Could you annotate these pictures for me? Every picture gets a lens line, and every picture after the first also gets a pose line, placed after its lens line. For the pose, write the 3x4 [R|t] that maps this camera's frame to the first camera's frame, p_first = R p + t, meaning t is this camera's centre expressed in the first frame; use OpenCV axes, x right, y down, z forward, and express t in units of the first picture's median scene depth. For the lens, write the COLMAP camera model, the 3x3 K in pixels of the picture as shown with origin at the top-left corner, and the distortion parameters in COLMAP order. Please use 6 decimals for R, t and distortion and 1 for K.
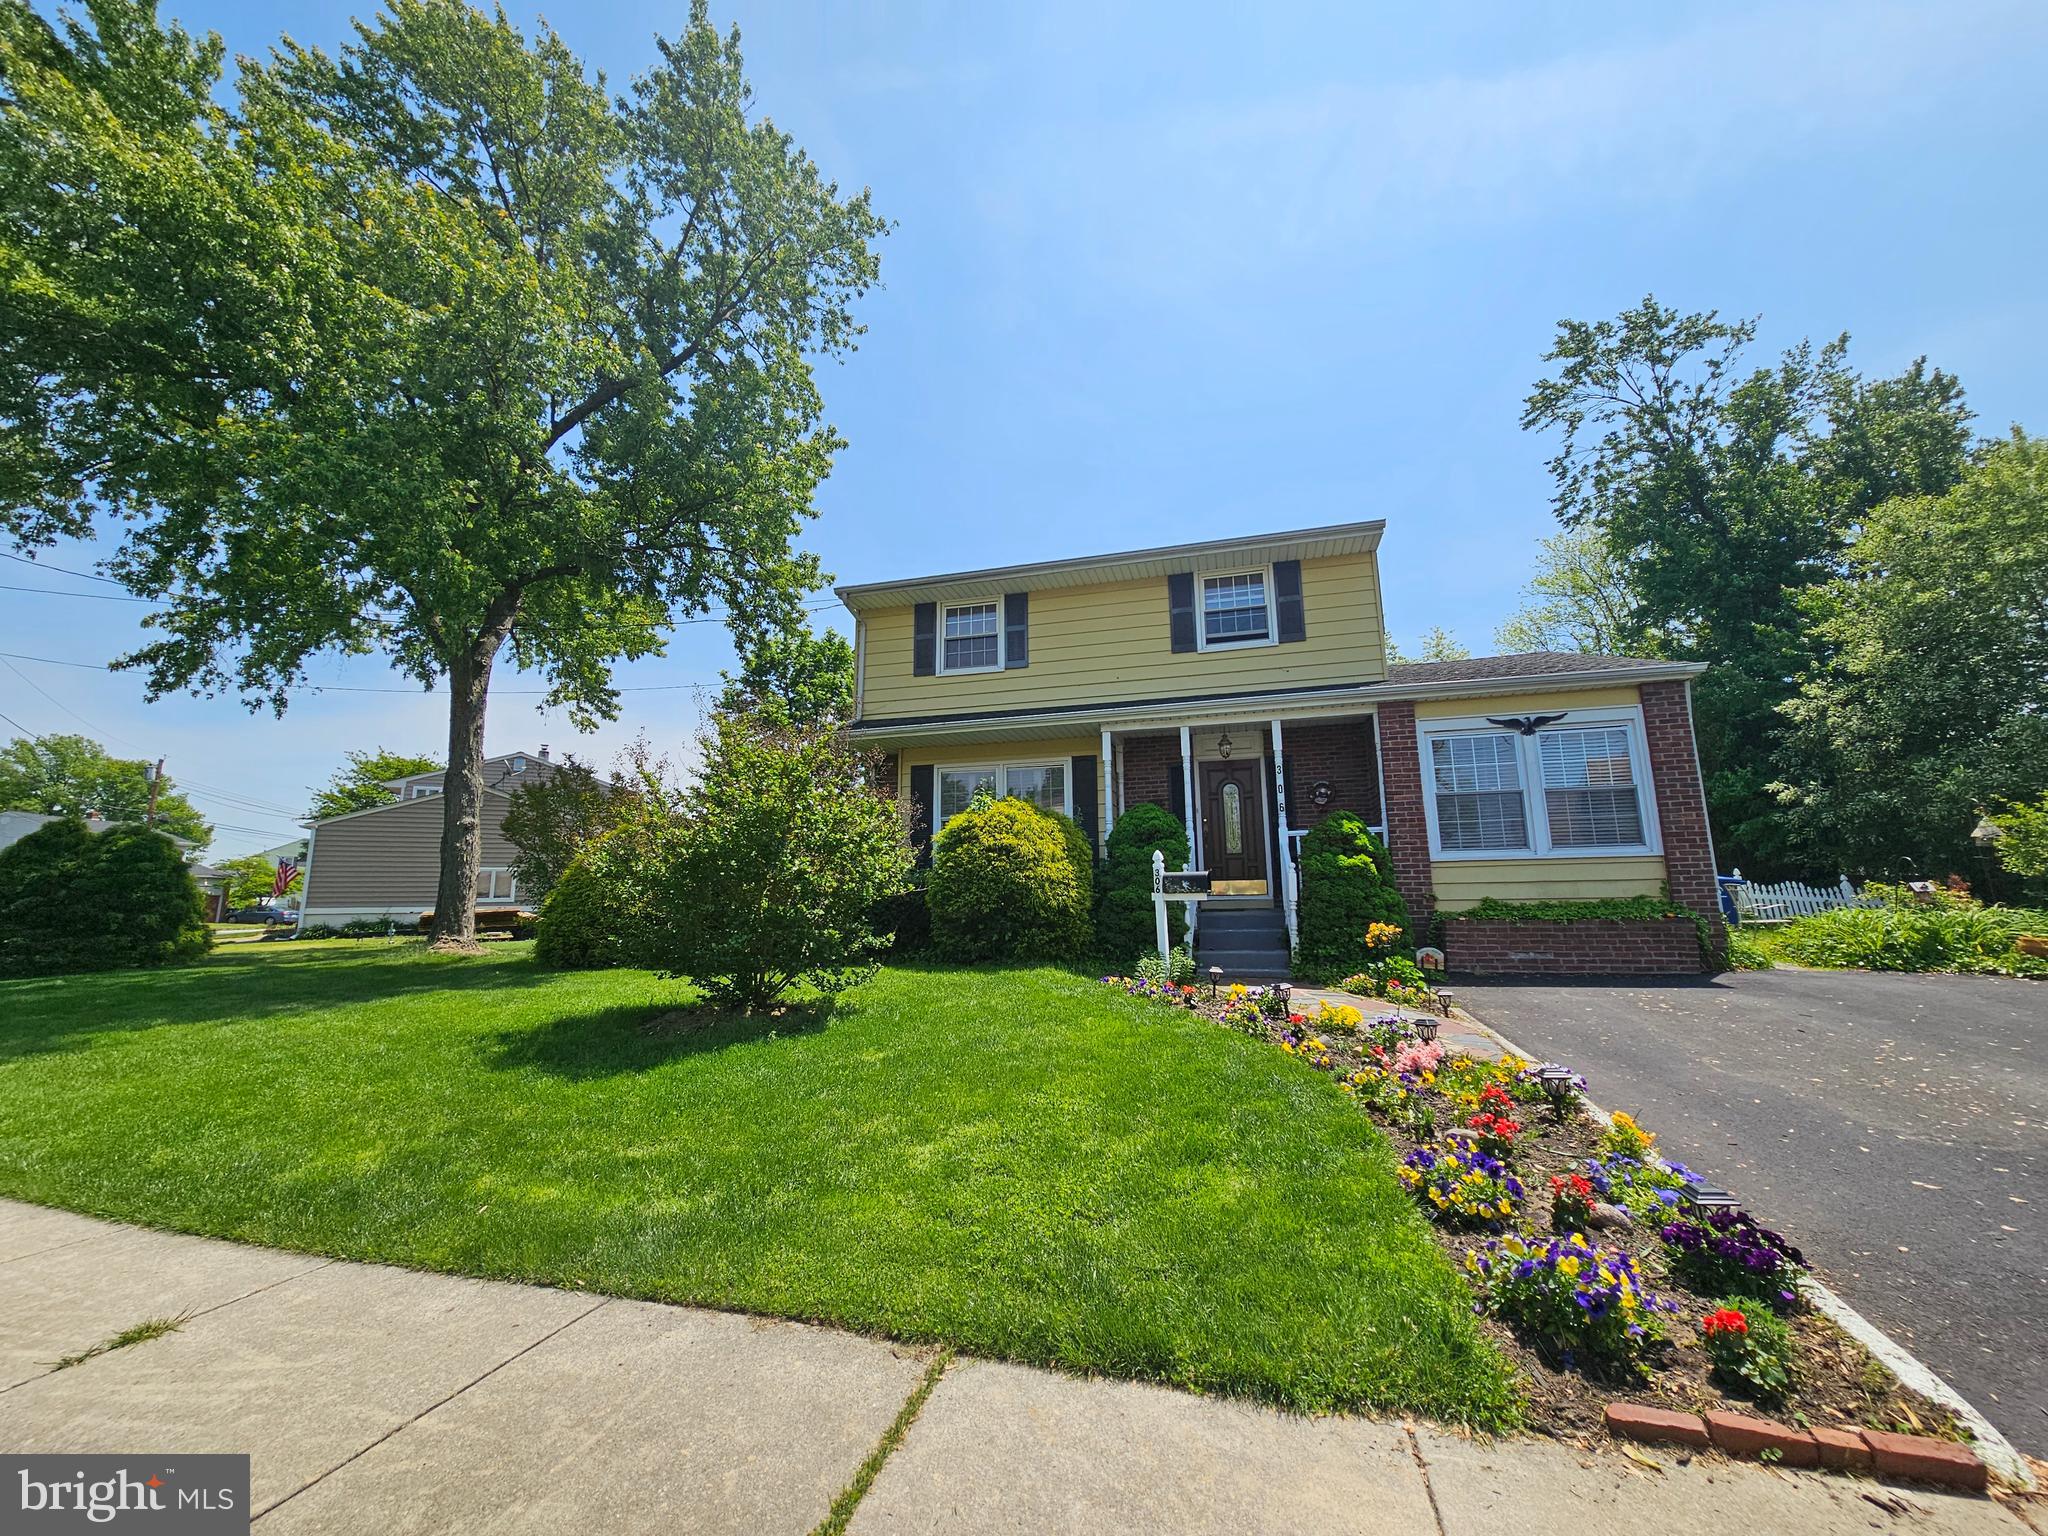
lens RADIAL K [[831.9, 0, 1031.3], [0, 831.9, 757.2], [0, 0, 1]] dist [-0.002304, -0.000226]
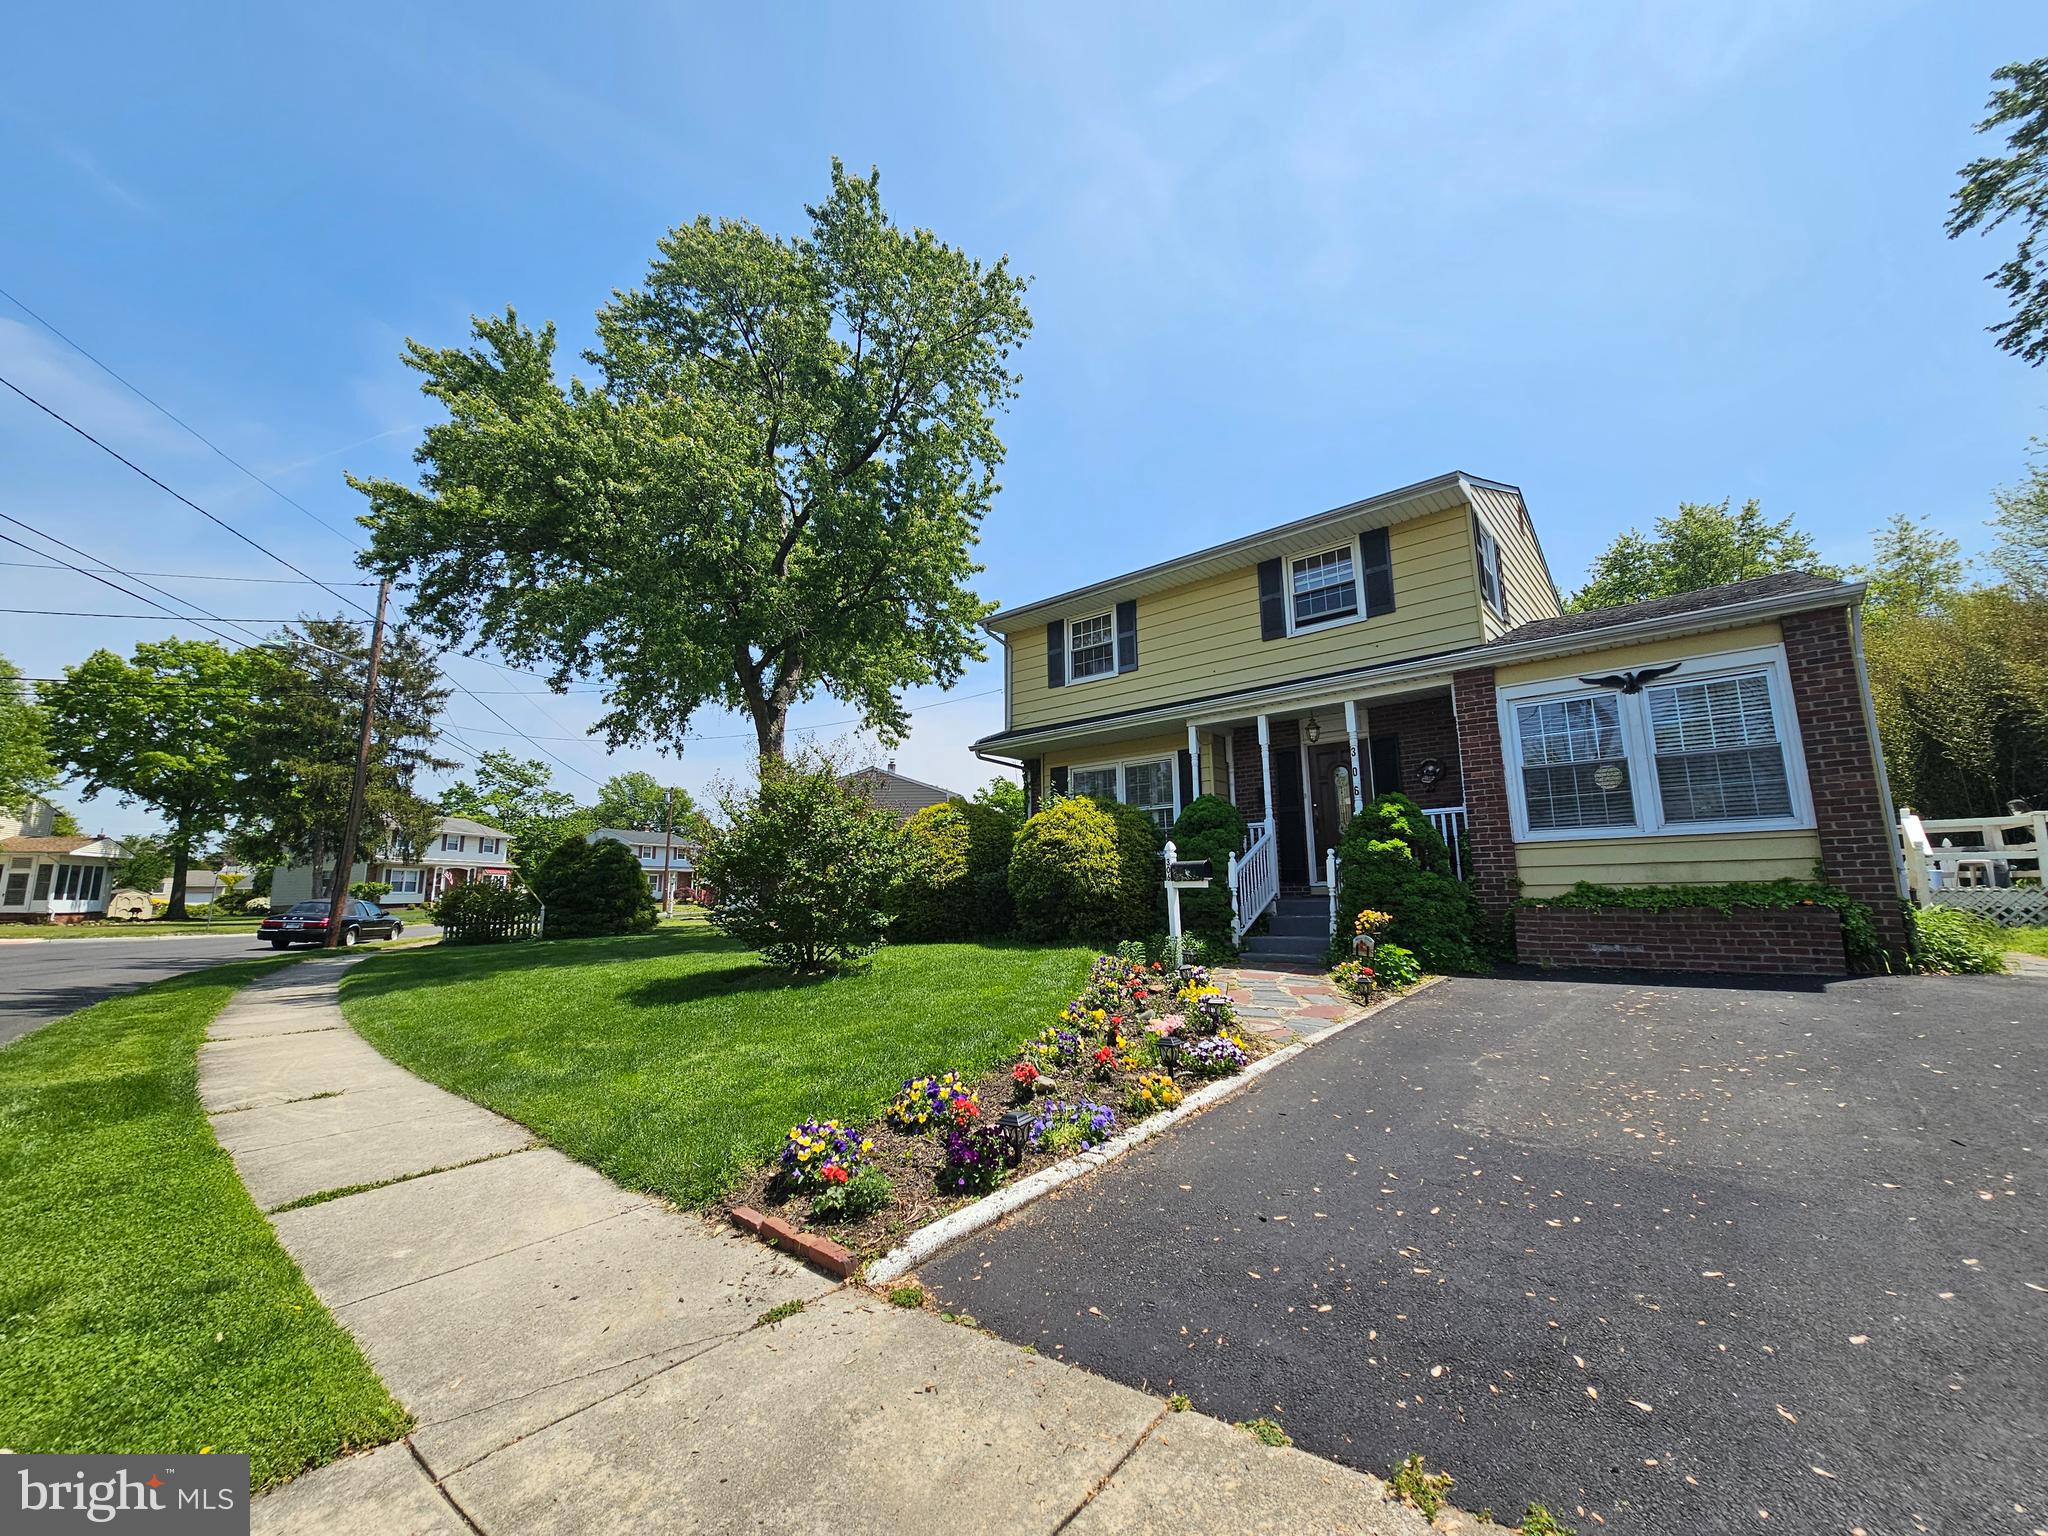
lens RADIAL K [[831.9, 0, 1031.3], [0, 831.9, 757.2], [0, 0, 1]] dist [-0.002304, -0.000226]
pose [[0.905302, -0.070462, -0.418883, 0.326982], [0.078350, 0.996925, 0.001634, -0.008977], [0.417479, -0.034299, 0.908039, -0.034393]]
